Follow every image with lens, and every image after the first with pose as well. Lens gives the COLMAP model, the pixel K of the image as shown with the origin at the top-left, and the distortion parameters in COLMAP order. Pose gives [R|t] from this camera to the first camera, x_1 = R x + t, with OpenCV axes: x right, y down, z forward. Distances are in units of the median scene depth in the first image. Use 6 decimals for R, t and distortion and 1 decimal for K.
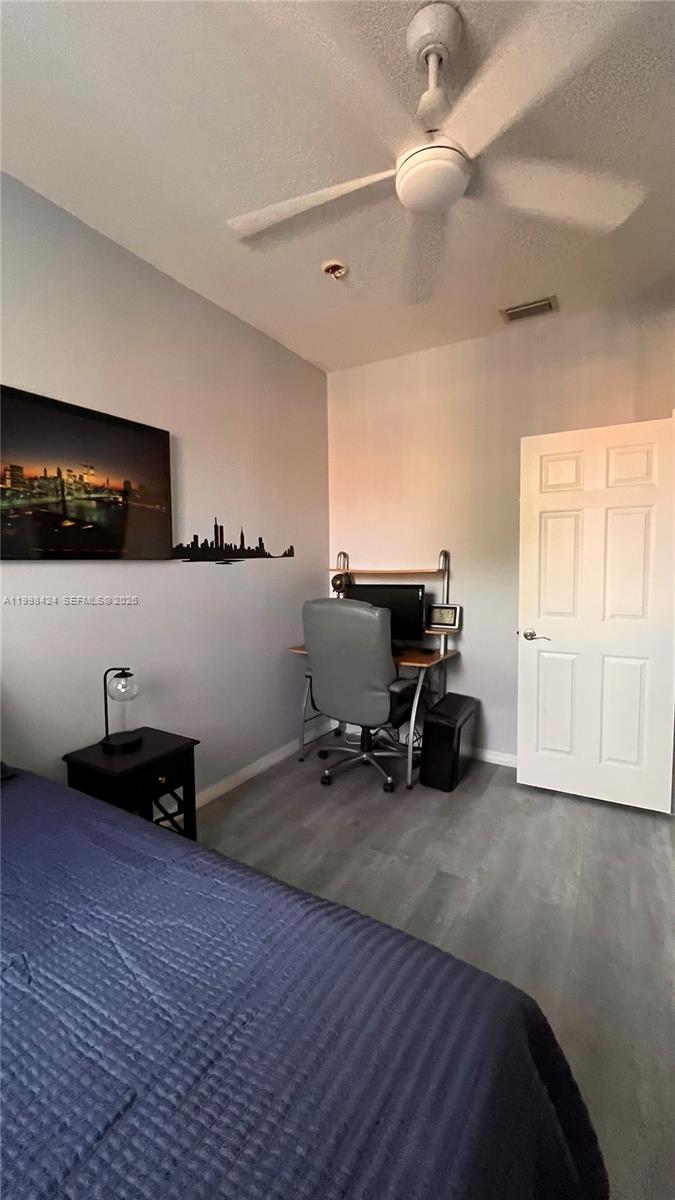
lens RADIAL K [[484.7, 0, 336.2], [0, 484.7, 596.7], [0, 0, 1]] dist [-0.001367, -0.000059]
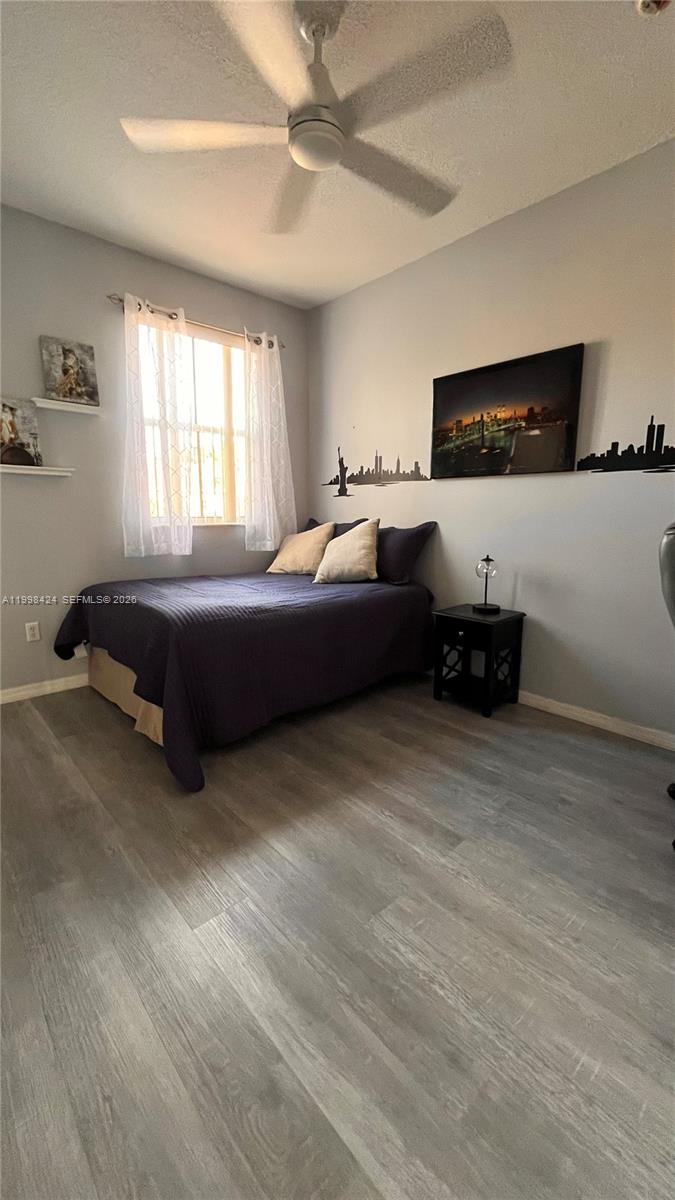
lens RADIAL K [[484.0, 0, 337.5], [0, 484.0, 600.0], [0, 0, 1]] dist [-0.007256, 0.000030]
pose [[-0.299575, 0.172117, -0.938419, 0.988015], [-0.075510, 0.976230, 0.203158, 0.025747], [0.951080, 0.131721, -0.279457, 0.990996]]
